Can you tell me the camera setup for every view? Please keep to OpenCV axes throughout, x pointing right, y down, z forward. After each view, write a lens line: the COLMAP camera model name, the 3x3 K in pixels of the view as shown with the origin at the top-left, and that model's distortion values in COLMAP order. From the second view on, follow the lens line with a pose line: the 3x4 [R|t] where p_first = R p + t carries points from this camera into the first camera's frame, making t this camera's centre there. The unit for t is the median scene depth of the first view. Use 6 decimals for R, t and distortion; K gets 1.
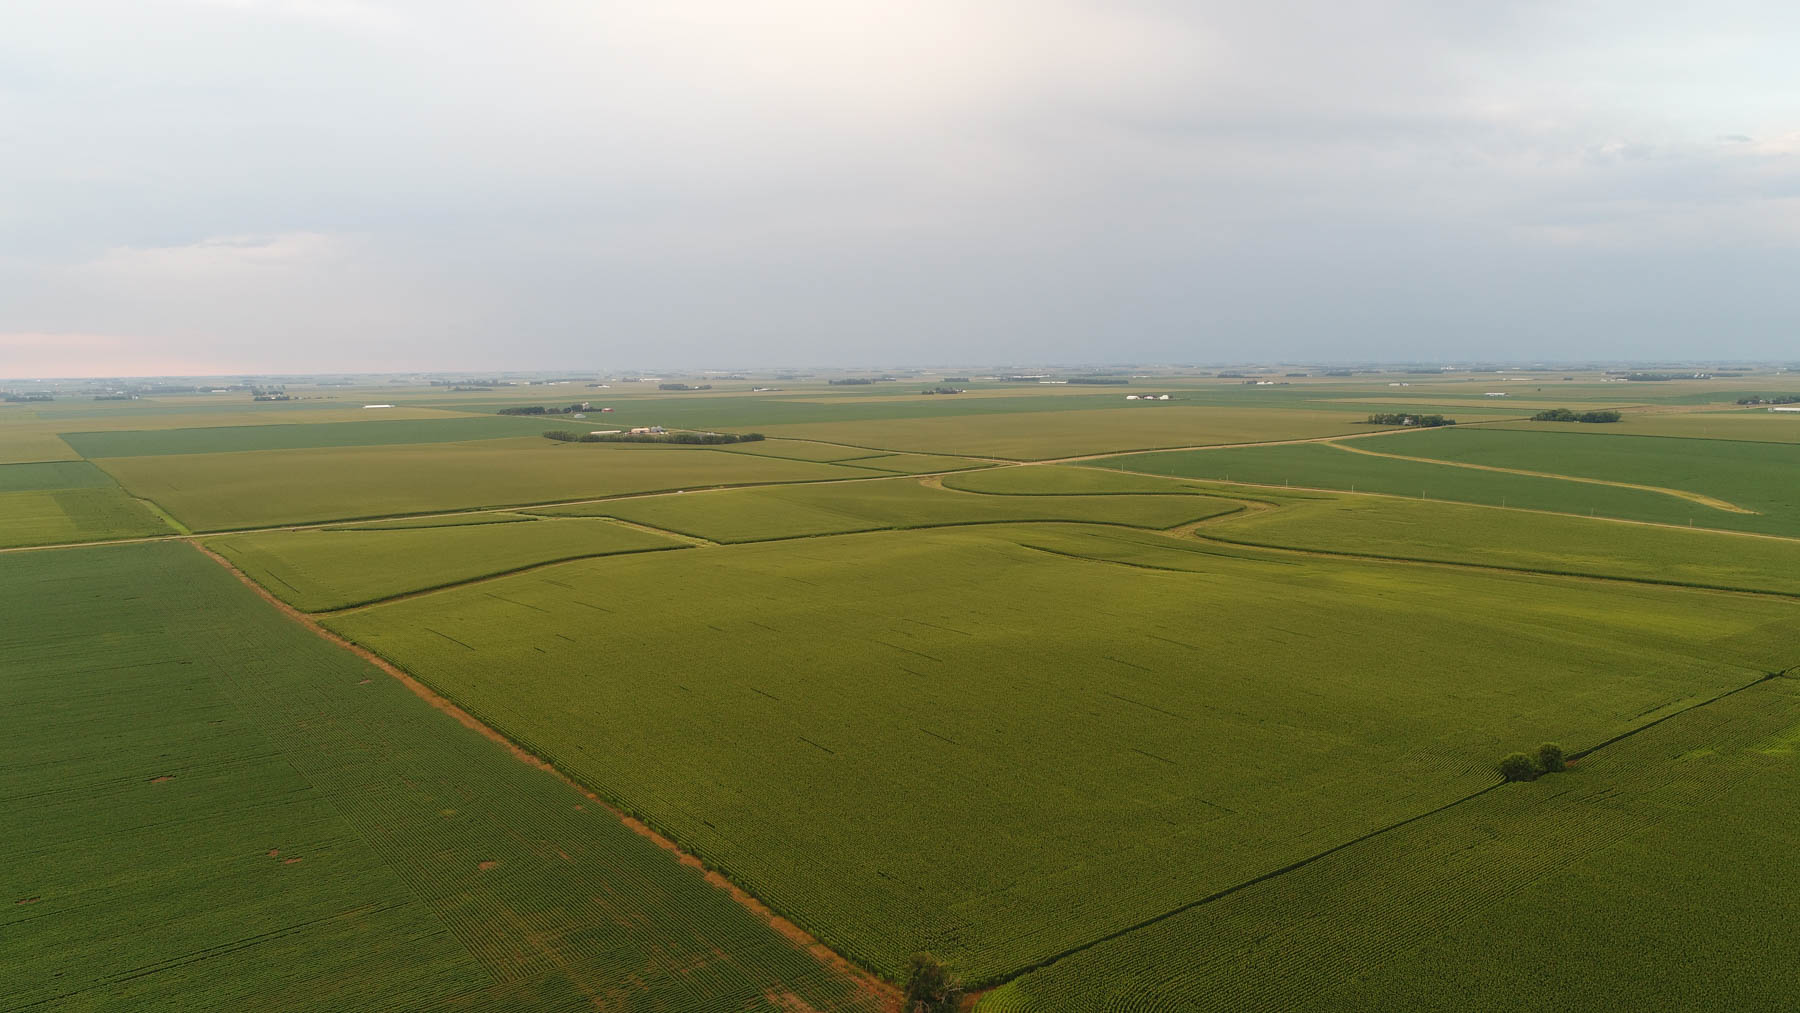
lens RADIAL K [[1208.5, 0, 900.0], [0, 1208.5, 506.5], [0, 0, 1]] dist [-0.000497, 0.002658]
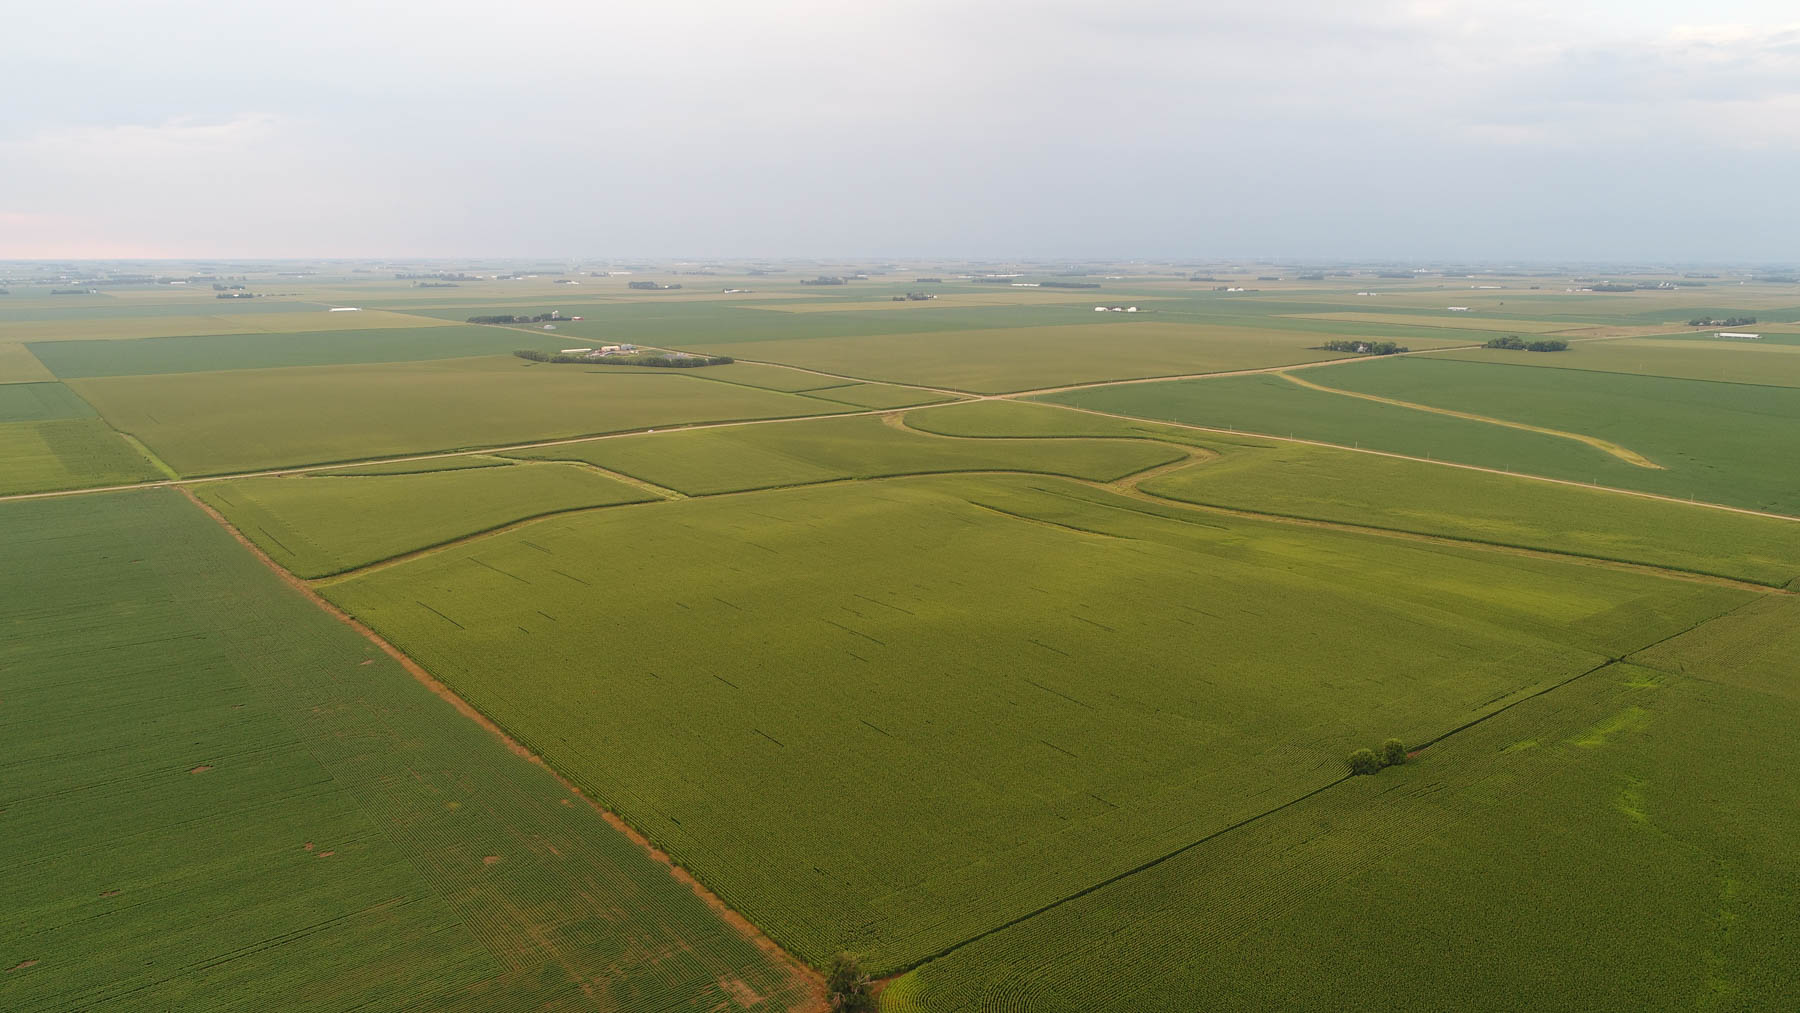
lens RADIAL K [[1208.5, 0, 900.0], [0, 1208.5, 506.5], [0, 0, 1]] dist [-0.000497, 0.002658]
pose [[0.999705, 0.007619, 0.023070, 0.015882], [-0.009620, 0.996085, 0.087877, -0.071729], [-0.022310, -0.088073, 0.995864, -0.077926]]
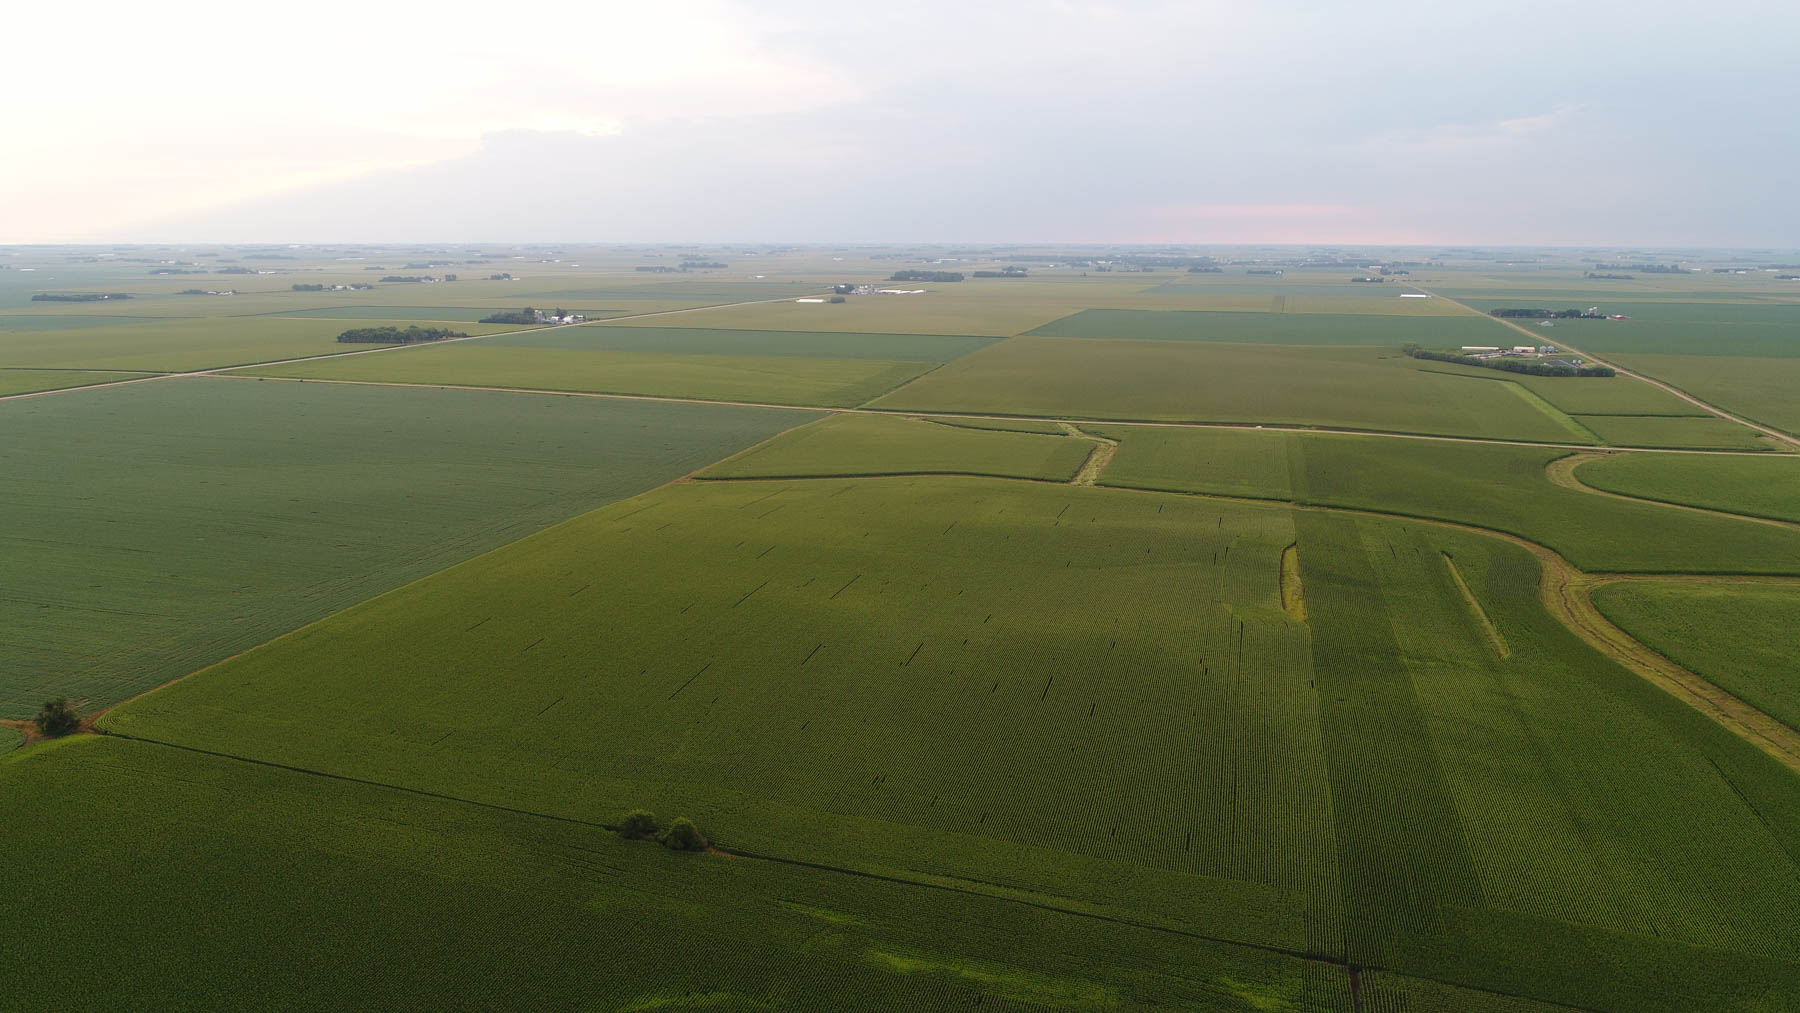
lens RADIAL K [[1224.1, 0, 901.8], [0, 1224.1, 445.0], [0, 0, 1]] dist [0.001956, -0.002019]
pose [[0.589449, 0.152131, -0.793351, 0.767960], [-0.109971, 0.988076, 0.107763, -0.127927], [0.800285, 0.023725, 0.599151, 0.300409]]
